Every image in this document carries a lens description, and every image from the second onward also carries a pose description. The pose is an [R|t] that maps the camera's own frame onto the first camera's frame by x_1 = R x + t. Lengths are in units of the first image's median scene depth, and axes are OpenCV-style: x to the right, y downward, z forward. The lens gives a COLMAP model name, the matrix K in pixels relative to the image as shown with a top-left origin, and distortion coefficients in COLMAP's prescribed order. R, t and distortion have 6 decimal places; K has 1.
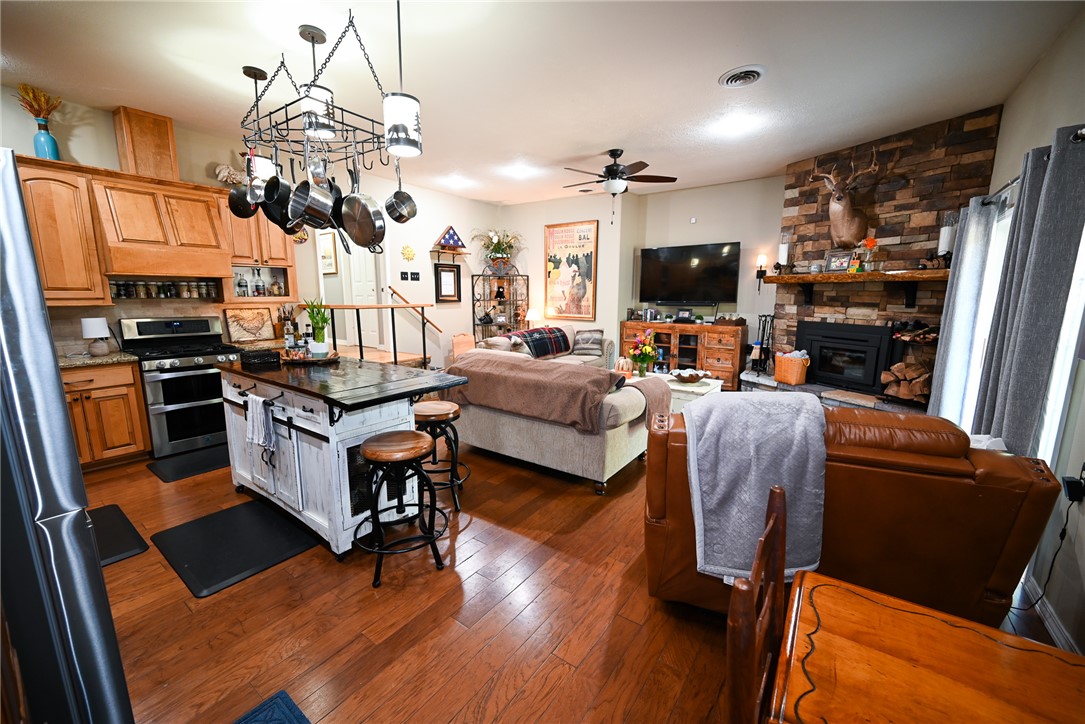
lens RADIAL K [[424.8, 0, 538.7], [0, 424.8, 363.4], [0, 0, 1]] dist [0.001294, -0.000407]
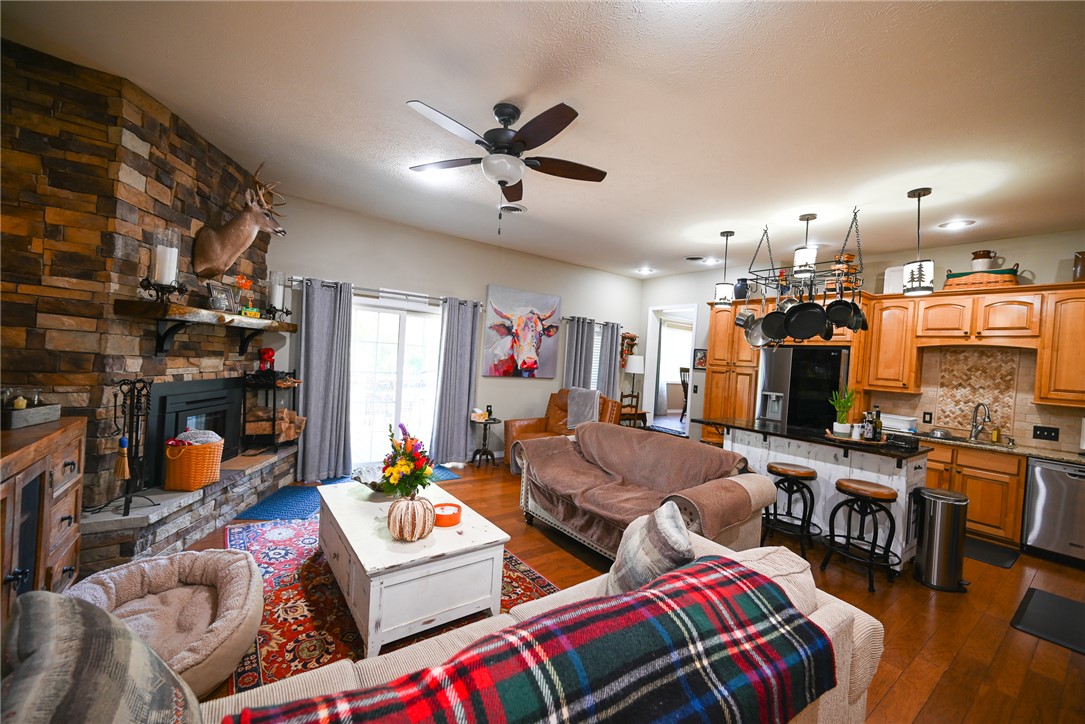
lens RADIAL K [[424.8, 0, 540.8], [0, 424.8, 364.3], [0, 0, 1]] dist [0.001294, -0.000407]
pose [[-0.946361, -0.063634, 0.316782, -0.054346], [-0.008289, 0.984874, 0.173076, -0.245444], [-0.323004, 0.161167, -0.932574, 1.458089]]
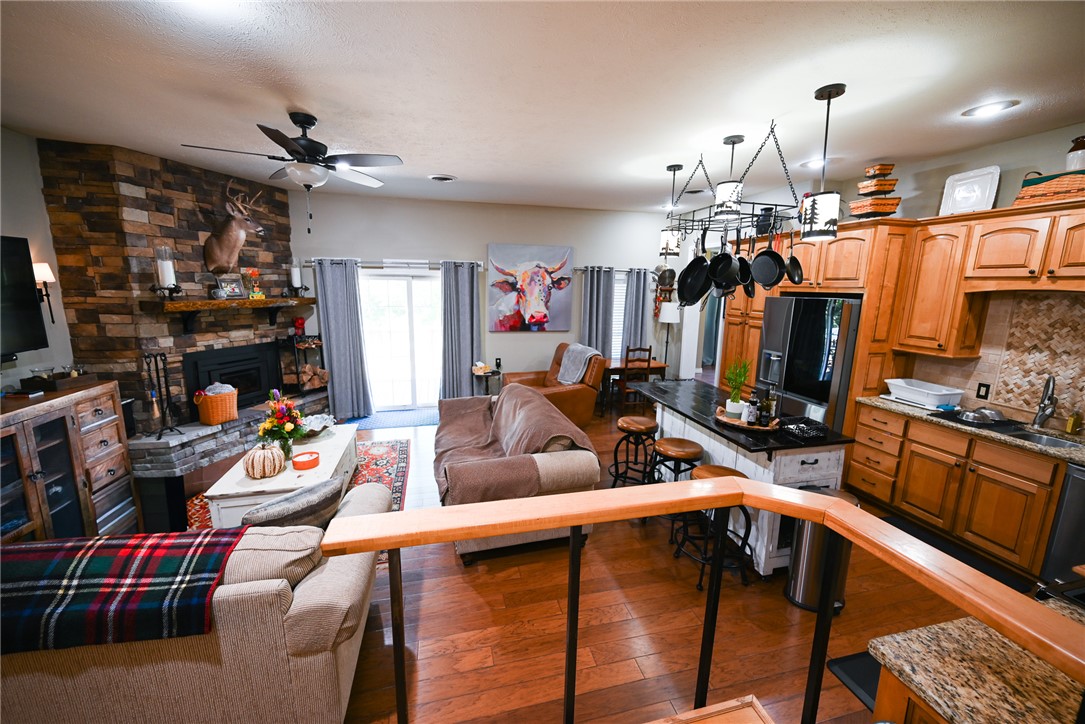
lens RADIAL K [[424.8, 0, 543.3], [0, 424.8, 363.4], [0, 0, 1]] dist [0.001294, -0.000407]
pose [[-0.757202, -0.128358, 0.640444, -0.492443], [0.095994, 0.947987, 0.303489, -0.288448], [-0.646088, 0.291282, -0.705497, 1.225410]]
